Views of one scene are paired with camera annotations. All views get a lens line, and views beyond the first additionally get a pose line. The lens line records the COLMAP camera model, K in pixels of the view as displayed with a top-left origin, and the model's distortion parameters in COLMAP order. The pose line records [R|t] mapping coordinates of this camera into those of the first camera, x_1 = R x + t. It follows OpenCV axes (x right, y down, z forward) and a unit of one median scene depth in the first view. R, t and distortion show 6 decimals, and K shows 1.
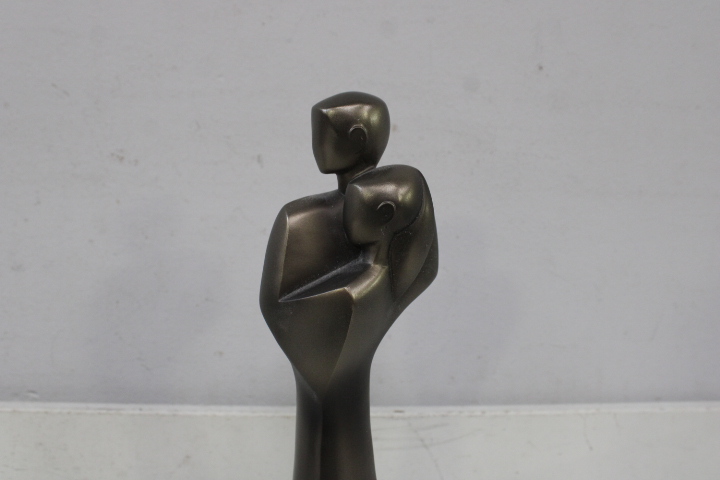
lens RADIAL K [[672.3, 0, 360.0], [0, 672.3, 238.5], [0, 0, 1]] dist [-0.096985, 0.000000]
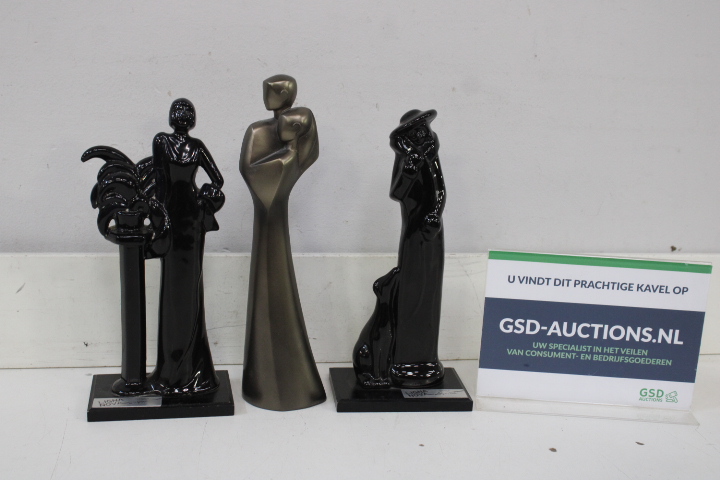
lens RADIAL K [[987.3, 0, 372.1], [0, 987.3, 236.0], [0, 0, 1]] dist [-0.015227, 0.000000]
pose [[0.988773, -0.005456, 0.149324, -0.532763], [-0.001437, 0.998940, 0.046012, 0.097652], [-0.149416, -0.045710, 0.987717, -1.493982]]
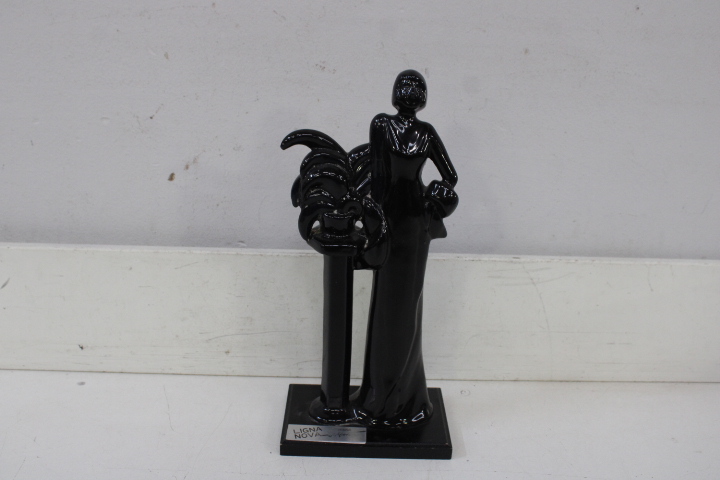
lens RADIAL K [[752.0, 0, 361.6], [0, 752.0, 239.9], [0, 0, 1]] dist [-0.076586, 0.000000]
pose [[0.999742, 0.021925, -0.005940, -0.258905], [-0.020668, 0.986478, 0.162587, -0.025021], [0.009424, -0.162423, 0.986676, -0.542317]]
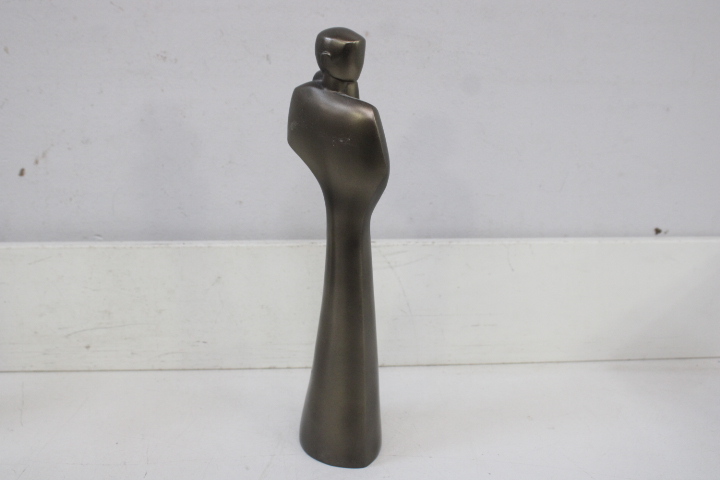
lens RADIAL K [[778.0, 0, 360.3], [0, 778.0, 240.7], [0, 0, 1]] dist [-0.070567, 0.000000]
pose [[0.999572, -0.012392, 0.026482, -0.008463], [0.008067, 0.987470, 0.157603, 0.001973], [-0.028103, -0.157322, 0.987147, -0.600652]]
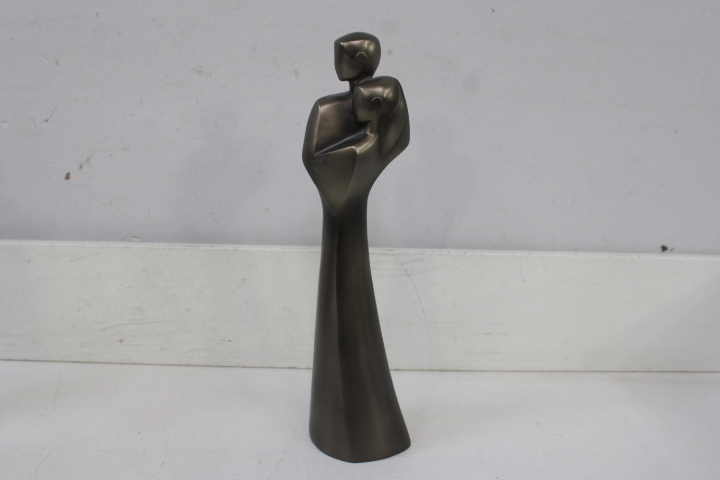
lens RADIAL K [[672.3, 0, 357.7], [0, 672.3, 235.1], [0, 0, 1]] dist [-0.096985, 0.000000]
pose [[0.999624, 0.015888, -0.022344, 0.020270], [-0.013265, 0.993510, 0.112970, 0.062939], [0.023994, -0.112631, 0.993347, -0.457664]]
